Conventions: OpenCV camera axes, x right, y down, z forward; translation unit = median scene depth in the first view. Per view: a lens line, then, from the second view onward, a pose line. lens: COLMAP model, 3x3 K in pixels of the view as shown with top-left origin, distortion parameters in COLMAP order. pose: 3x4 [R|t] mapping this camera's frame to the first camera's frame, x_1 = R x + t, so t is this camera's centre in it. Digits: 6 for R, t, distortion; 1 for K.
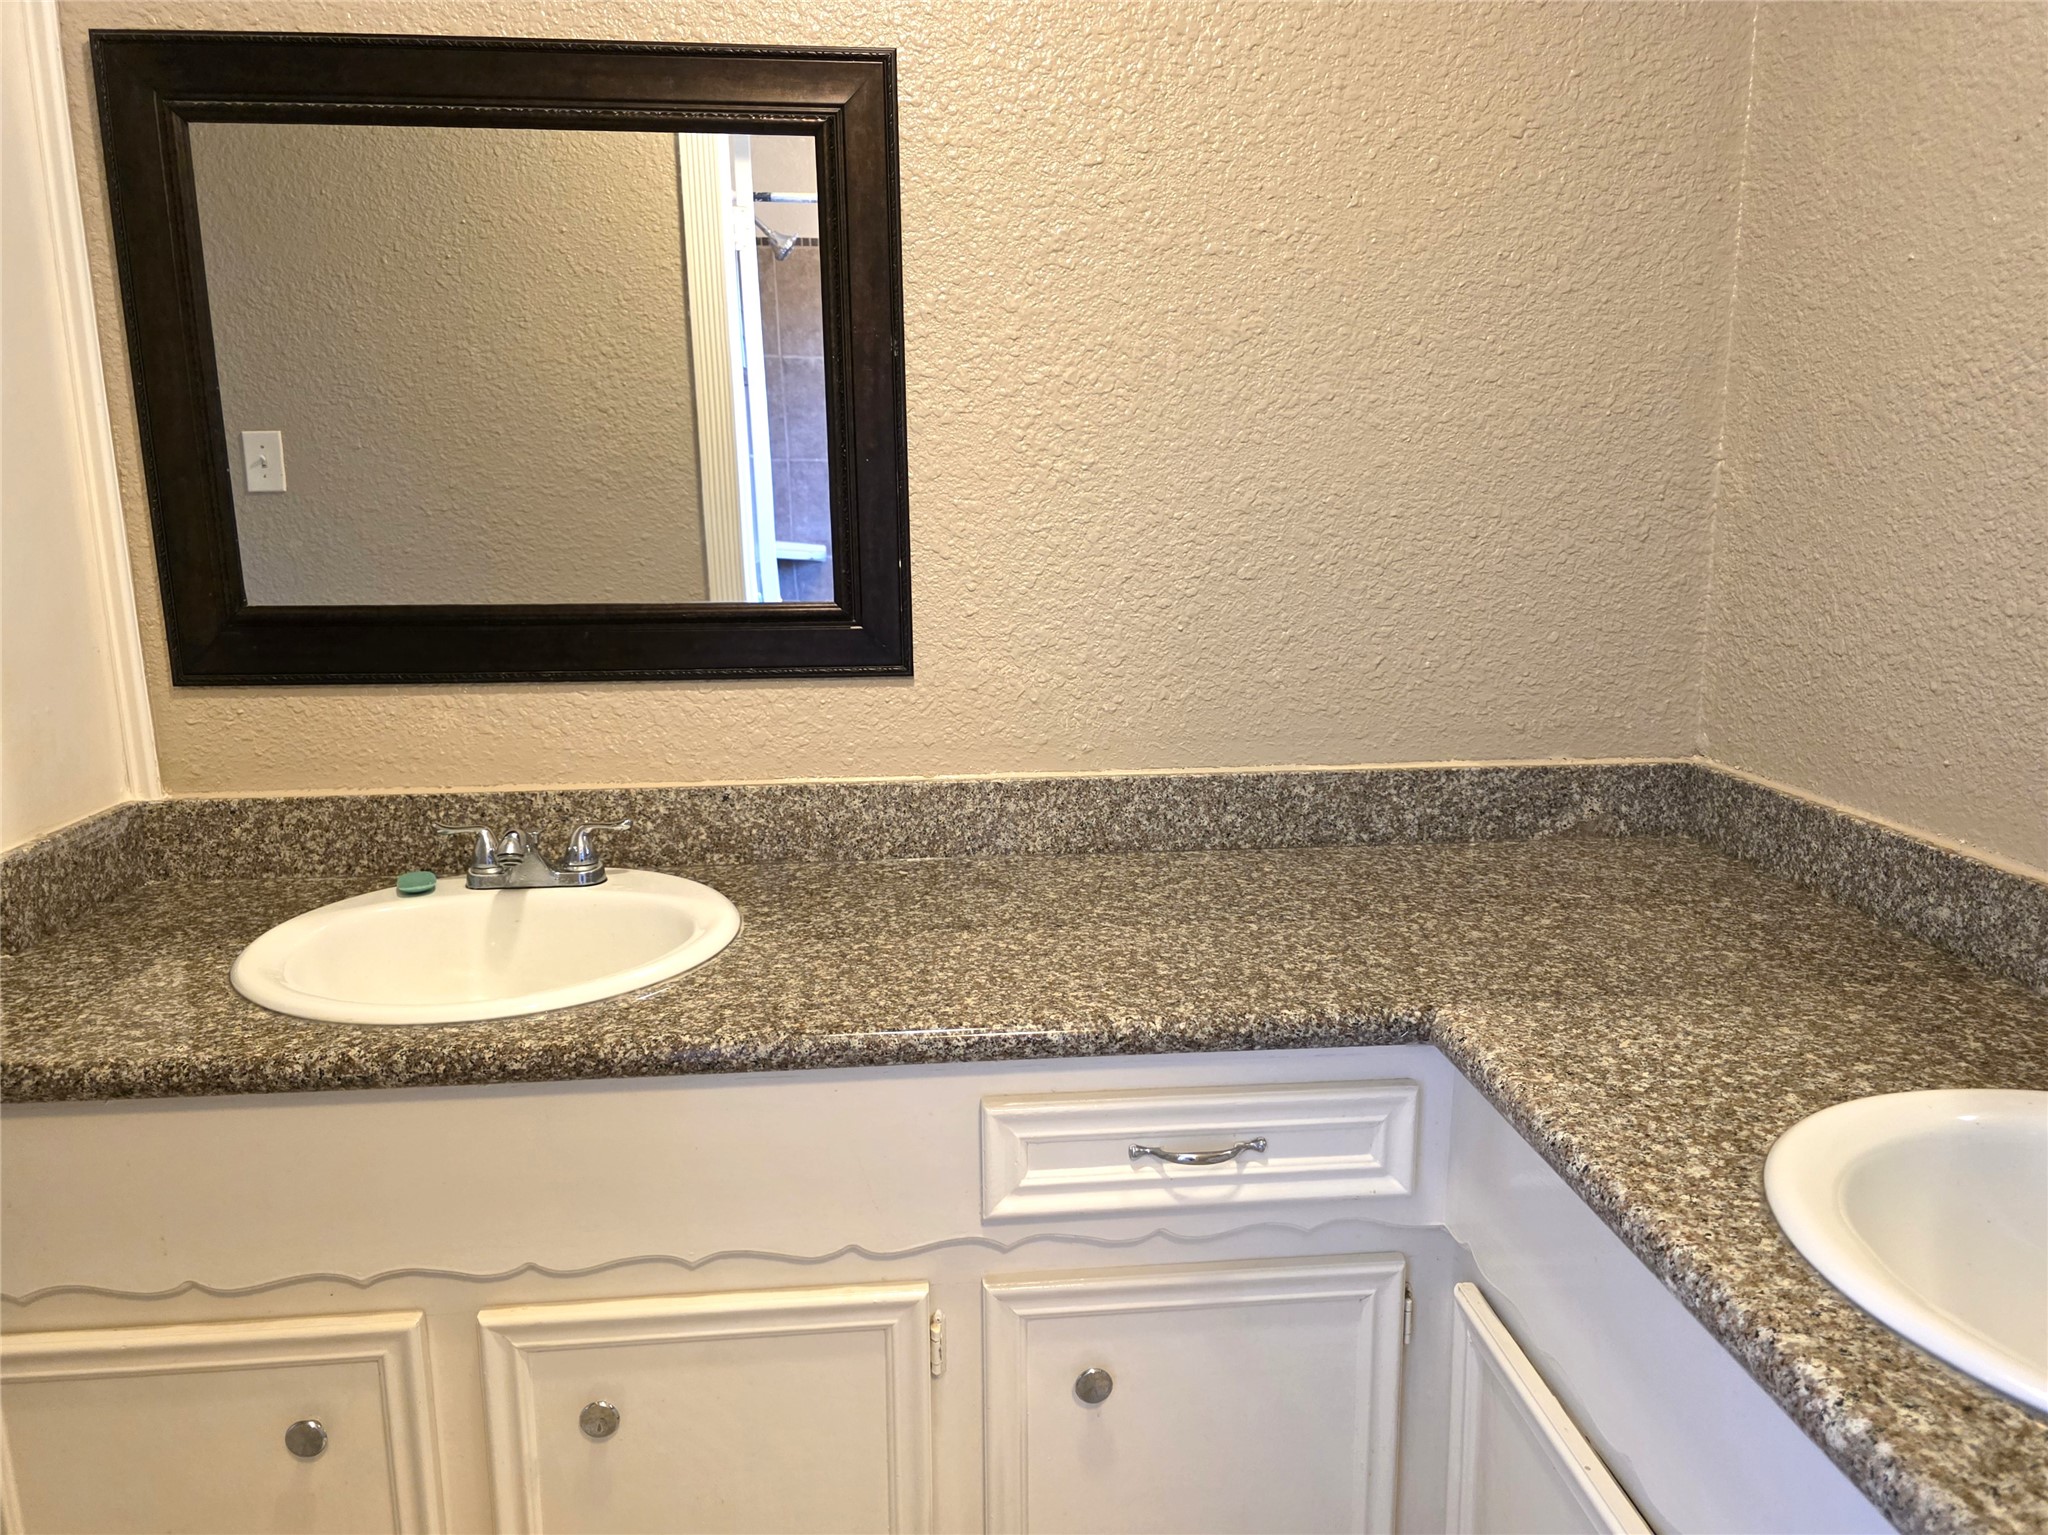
lens RADIAL K [[1381.7, 0, 1032.0], [0, 1381.7, 782.5], [0, 0, 1]] dist [0.035971, -0.008764]
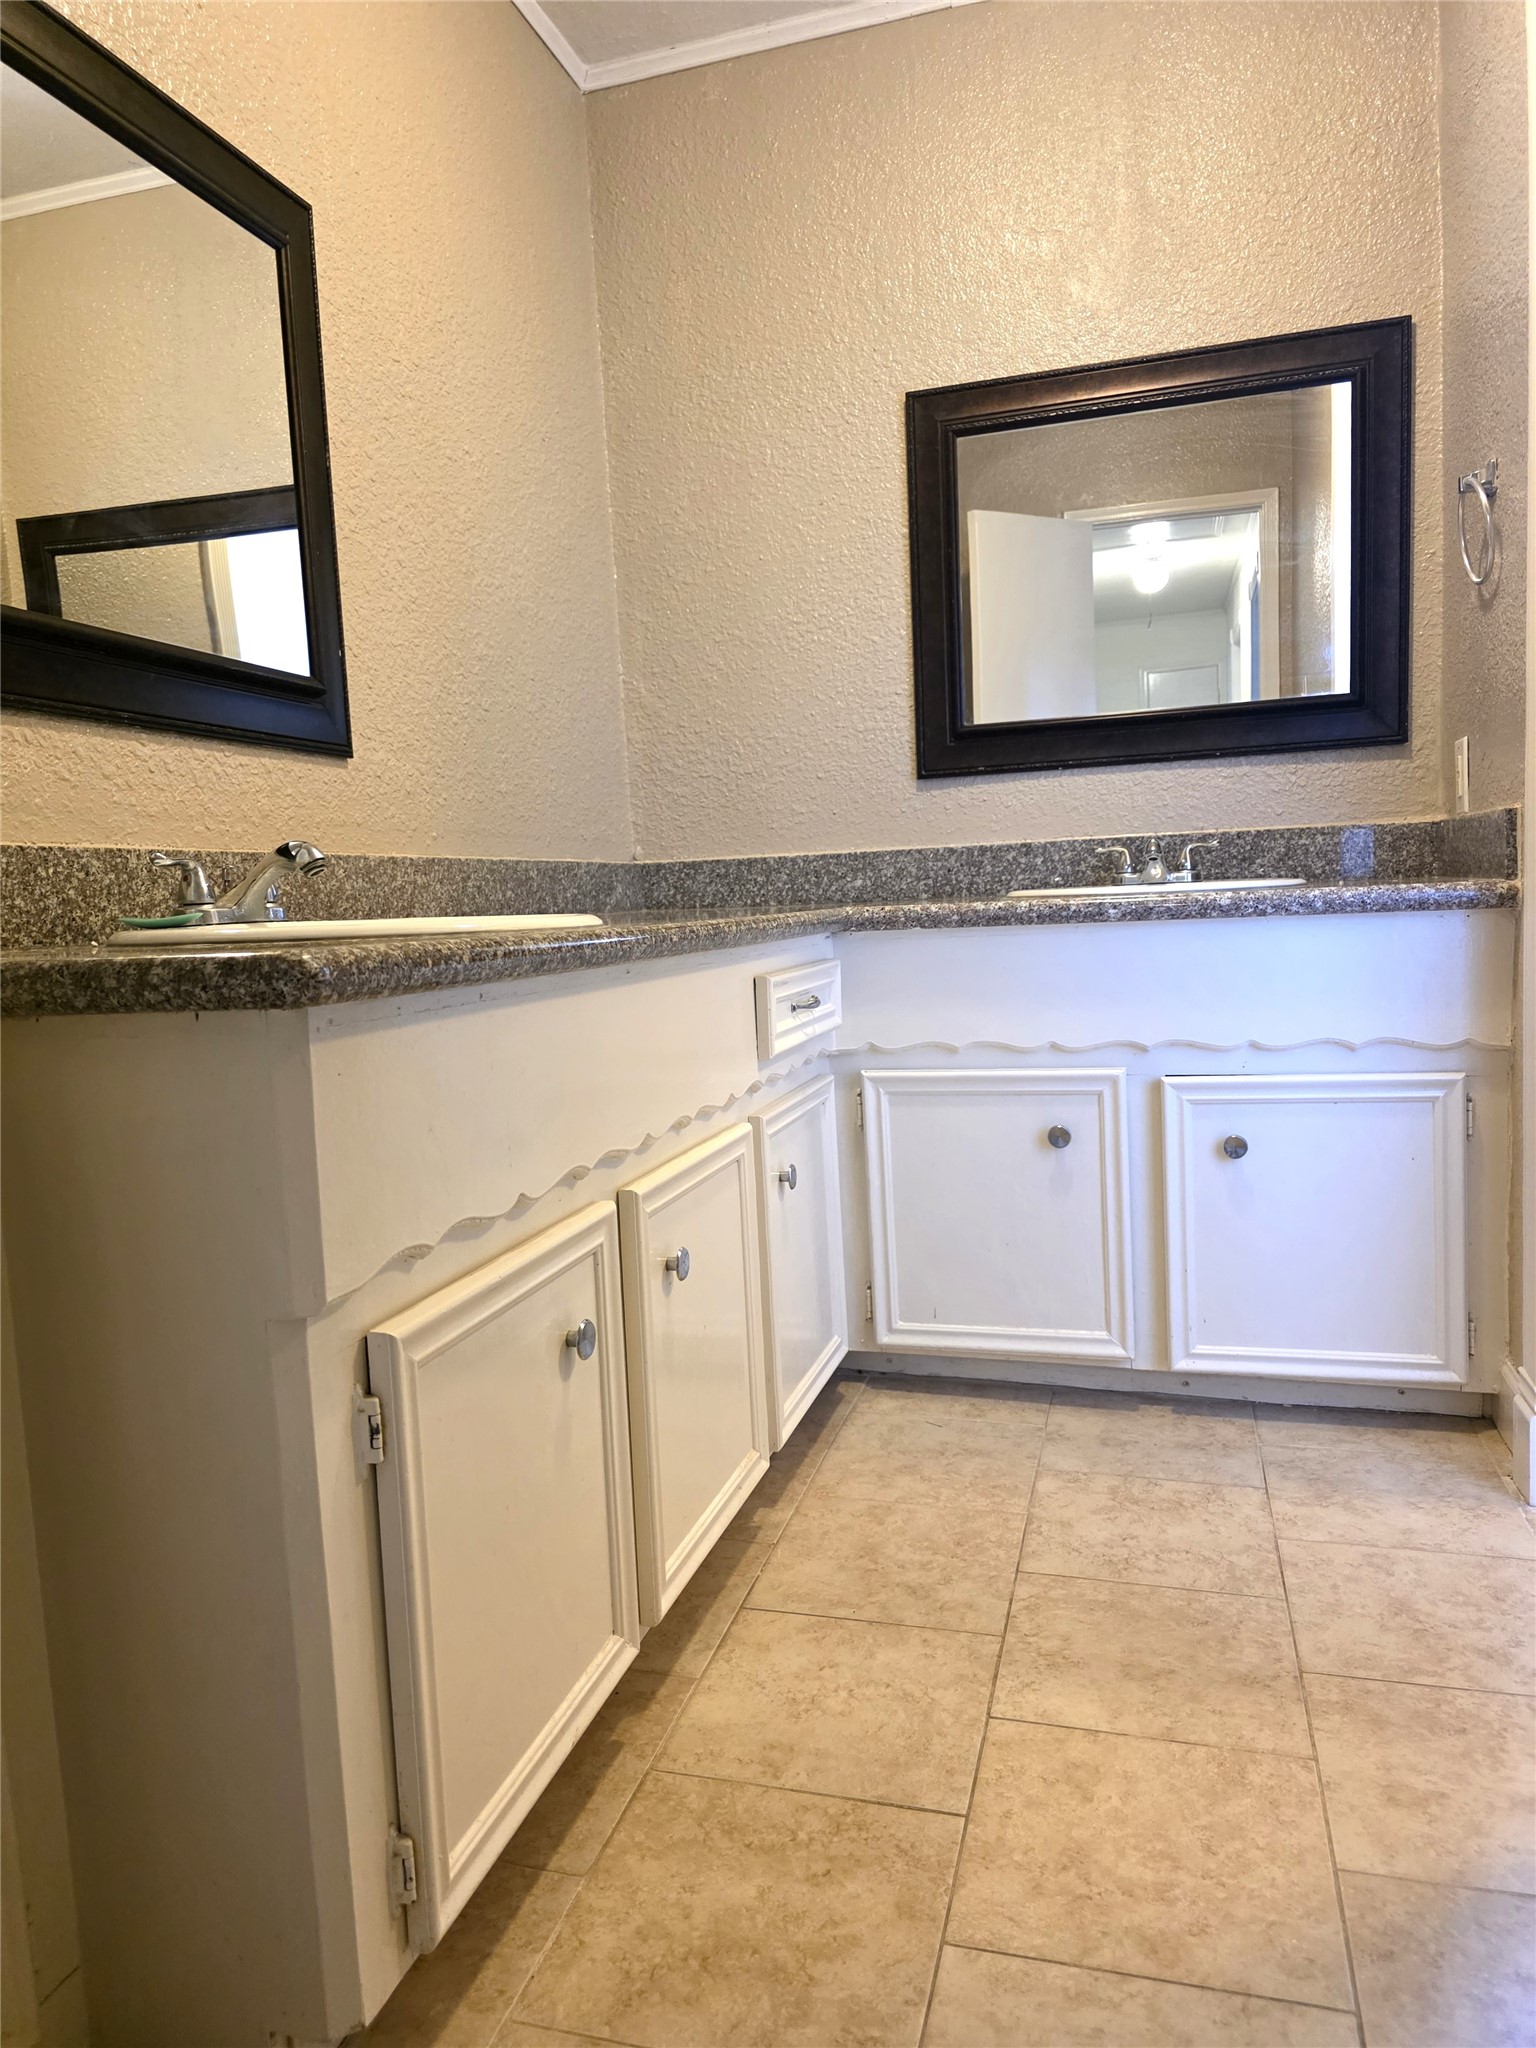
lens RADIAL K [[1381.7, 0, 770.6], [0, 1381.7, 1022.5], [0, 0, 1]] dist [0.035971, -0.008764]
pose [[0.379769, -0.100017, 0.919659, -1.005490], [0.233947, 0.972206, 0.009124, 0.196434], [-0.895011, 0.211687, 0.392613, 0.316482]]
